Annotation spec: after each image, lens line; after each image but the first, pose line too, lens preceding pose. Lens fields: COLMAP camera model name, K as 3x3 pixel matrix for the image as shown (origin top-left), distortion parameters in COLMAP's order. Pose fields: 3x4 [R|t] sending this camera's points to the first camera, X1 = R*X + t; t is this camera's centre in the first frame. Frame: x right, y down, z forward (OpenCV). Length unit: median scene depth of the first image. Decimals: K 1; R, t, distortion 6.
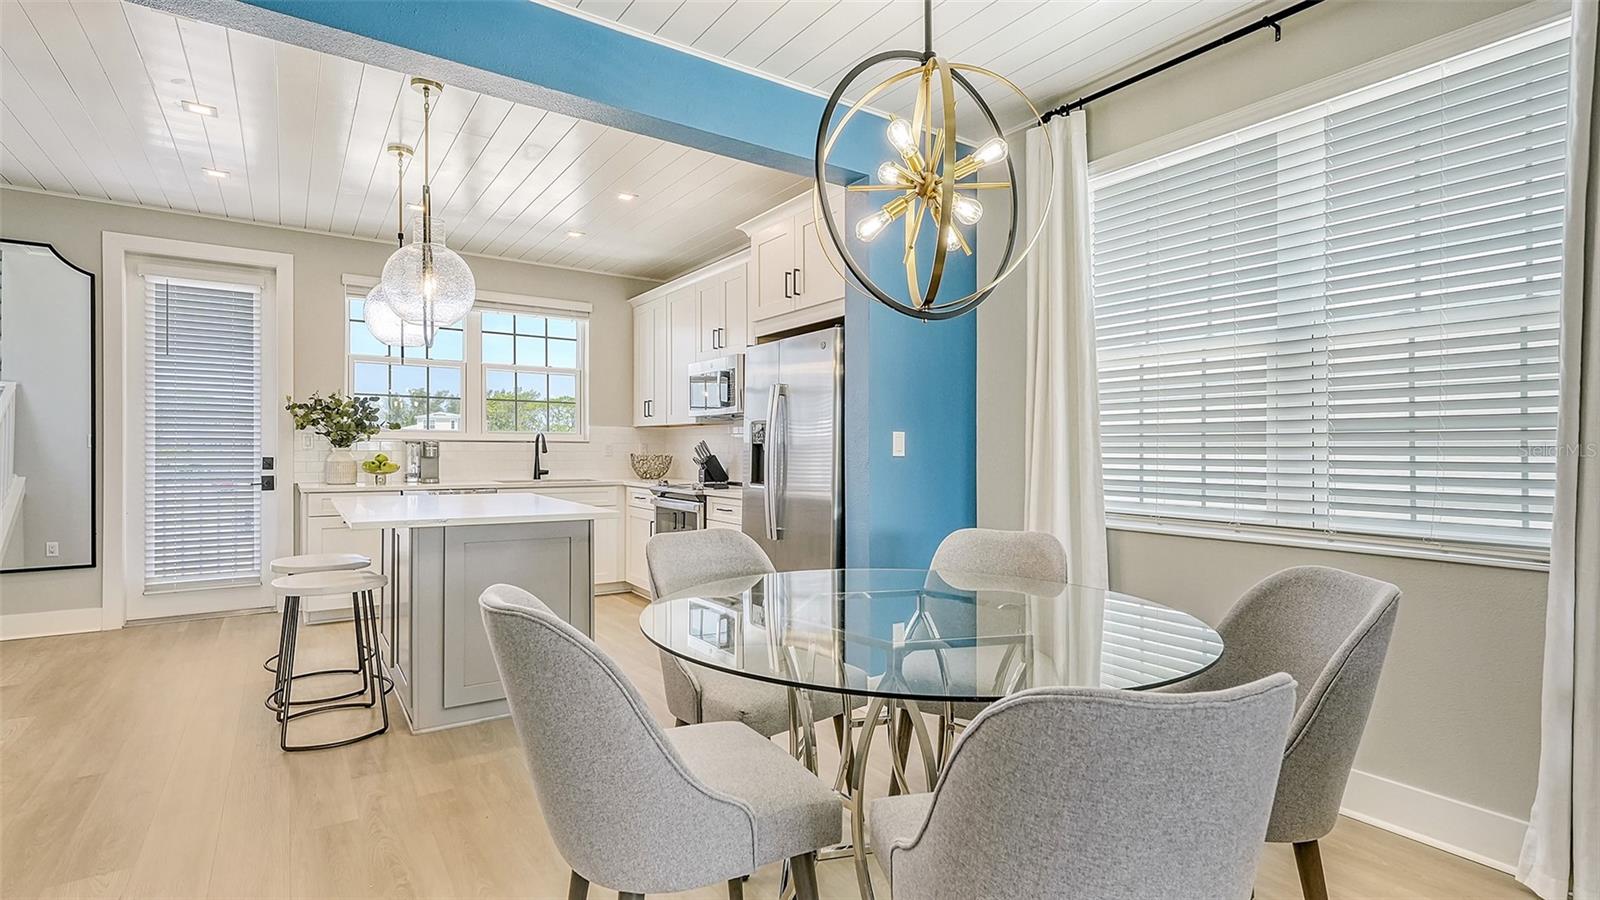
lens RADIAL K [[765.6, 0, 805.1], [0, 765.6, 451.8], [0, 0, 1]] dist [-0.000632, 0.002151]
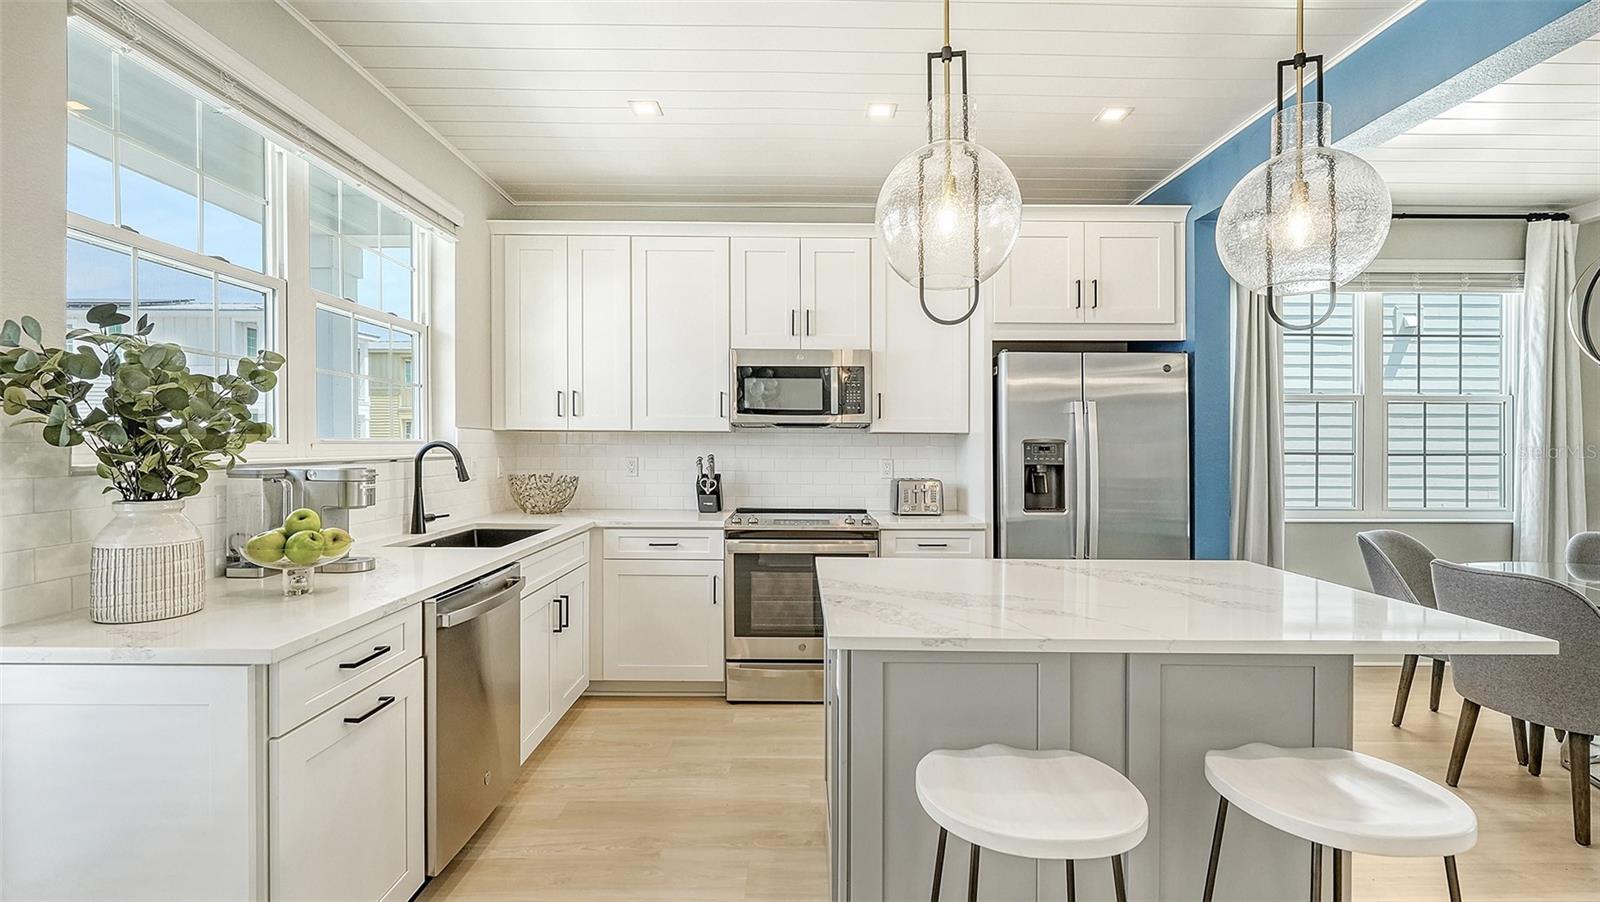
lens RADIAL K [[684.5, 0, 815.8], [0, 684.5, 454.9], [0, 0, 1]] dist [0.006899, -0.000131]
pose [[0.544763, -0.014502, 0.838464, -0.740121], [-0.000506, 0.999845, 0.017622, -0.030734], [-0.838590, -0.010024, 0.544671, 0.667001]]
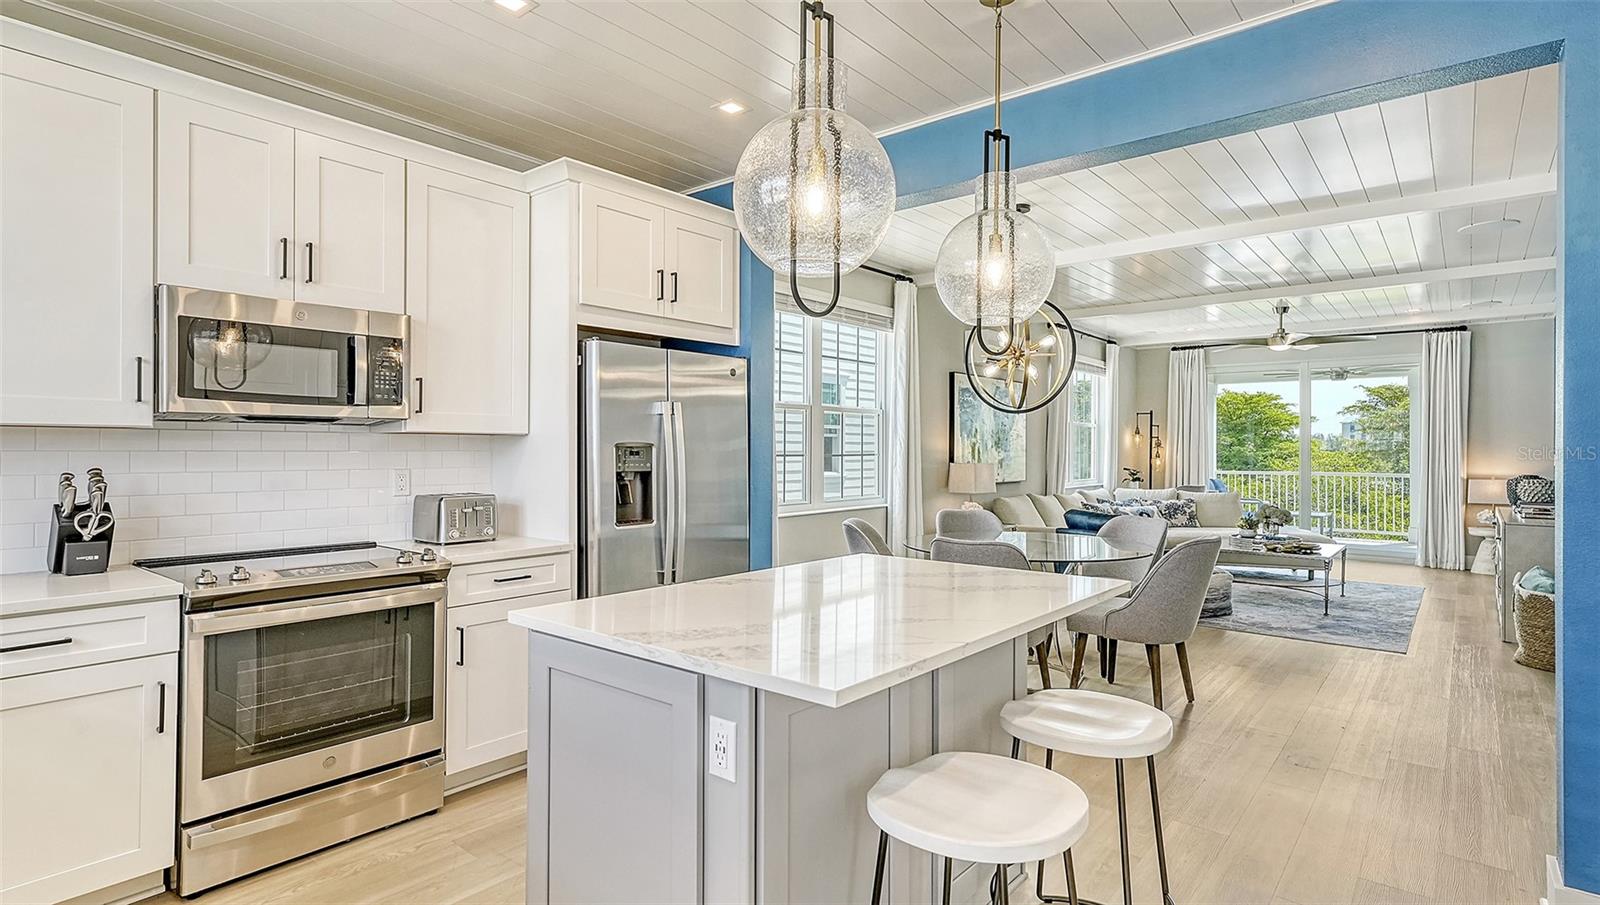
lens RADIAL K [[787.8, 0, 794.2], [0, 787.8, 447.8], [0, 0, 1]] dist [0.008114, -0.004648]
pose [[-0.271058, -0.004372, 0.962553, -0.748516], [-0.001620, 0.999990, 0.004085, -0.032812], [-0.962562, -0.000452, -0.271062, 0.900330]]
